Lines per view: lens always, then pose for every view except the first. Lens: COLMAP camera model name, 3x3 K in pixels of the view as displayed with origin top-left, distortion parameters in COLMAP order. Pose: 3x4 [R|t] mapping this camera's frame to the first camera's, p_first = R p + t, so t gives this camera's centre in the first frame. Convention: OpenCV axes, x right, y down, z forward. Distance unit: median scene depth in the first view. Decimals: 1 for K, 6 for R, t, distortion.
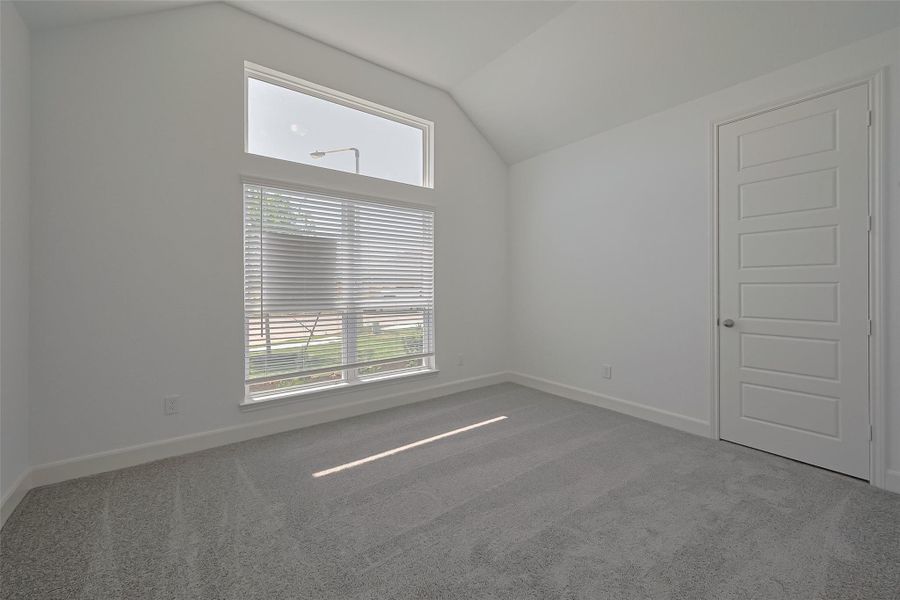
lens RADIAL K [[366.6, 0, 453.0], [0, 366.6, 292.7], [0, 0, 1]] dist [0.001033, 0.000046]
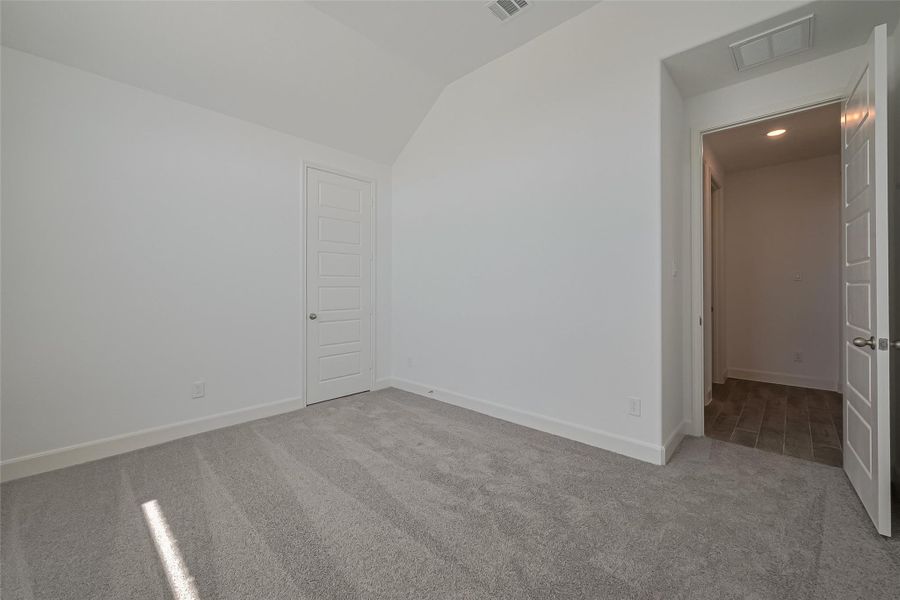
lens RADIAL K [[366.6, 0, 453.0], [0, 366.6, 294.8], [0, 0, 1]] dist [0.001033, 0.000046]
pose [[-0.221727, -0.000524, 0.975109, -0.797329], [0.013516, 0.999902, 0.003611, 0.008143], [-0.975015, 0.013980, -0.221698, 0.935931]]
